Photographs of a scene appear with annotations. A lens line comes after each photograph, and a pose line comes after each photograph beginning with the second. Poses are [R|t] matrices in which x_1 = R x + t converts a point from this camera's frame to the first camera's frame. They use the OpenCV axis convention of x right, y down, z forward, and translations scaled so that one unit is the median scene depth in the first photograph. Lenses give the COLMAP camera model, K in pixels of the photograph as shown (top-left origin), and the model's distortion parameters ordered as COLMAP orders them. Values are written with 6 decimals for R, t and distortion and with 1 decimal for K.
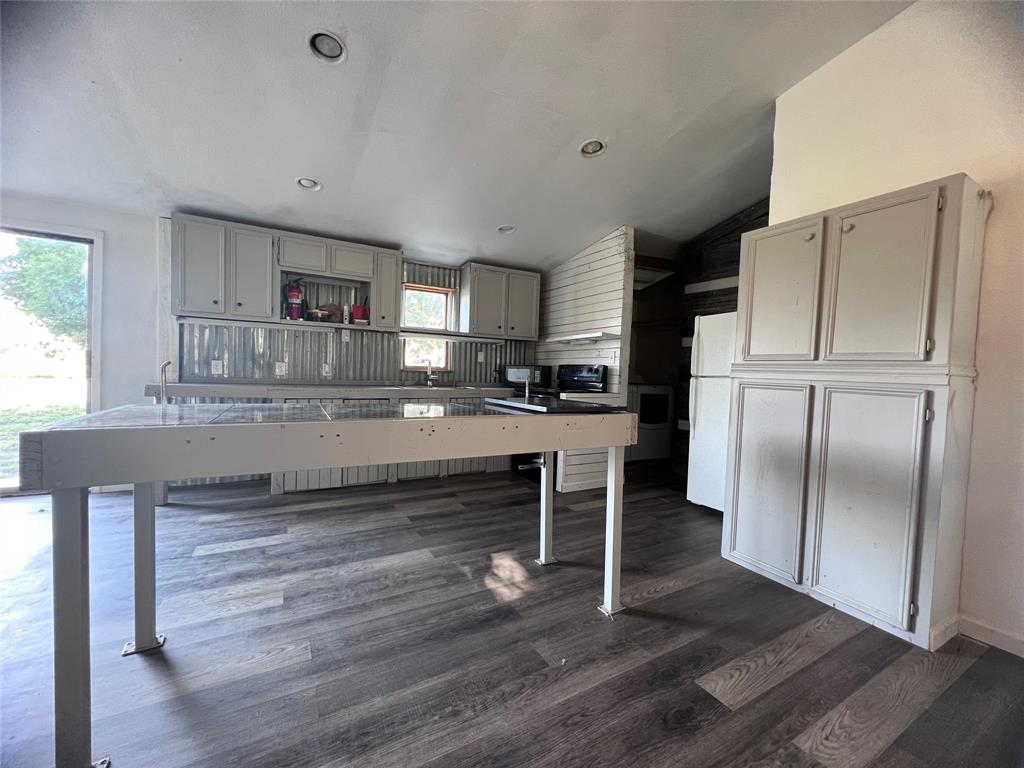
lens RADIAL K [[409.4, 0, 510.0], [0, 409.4, 384.8], [0, 0, 1]] dist [0.001758, 0.000151]
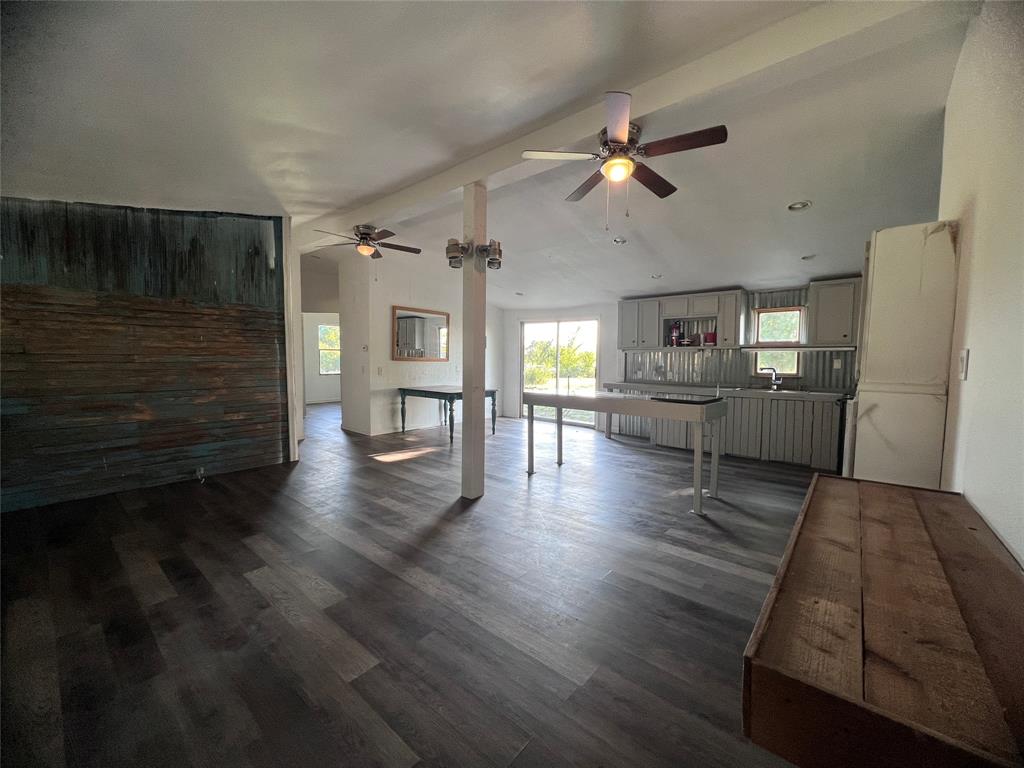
lens RADIAL K [[409.4, 0, 509.8], [0, 409.4, 383.4], [0, 0, 1]] dist [0.001758, 0.000151]
pose [[0.347516, 0.025807, -0.937319, 0.767756], [-0.026954, 0.999483, 0.017525, -0.016869], [0.937286, 0.019174, 0.348032, -0.193793]]
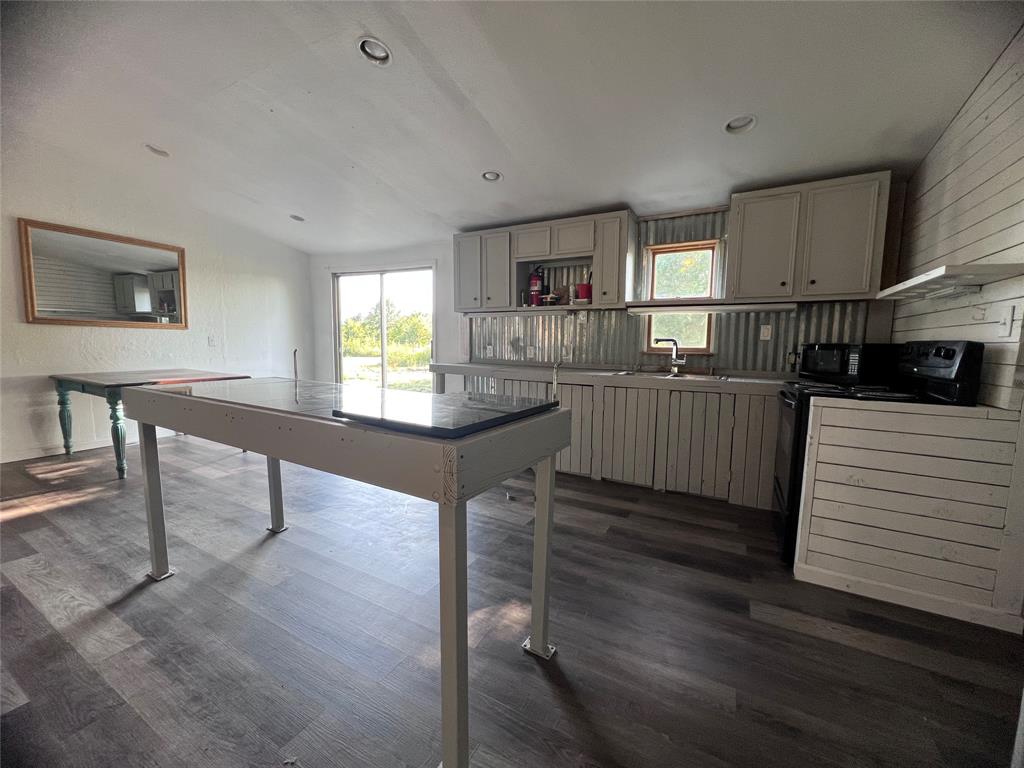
lens RADIAL K [[409.4, 0, 508.7], [0, 409.4, 384.5], [0, 0, 1]] dist [0.001758, 0.000151]
pose [[0.524390, 0.064561, -0.849027, 0.343402], [-0.025292, 0.997862, 0.060257, -0.016343], [0.851102, -0.010124, 0.524902, 0.359720]]
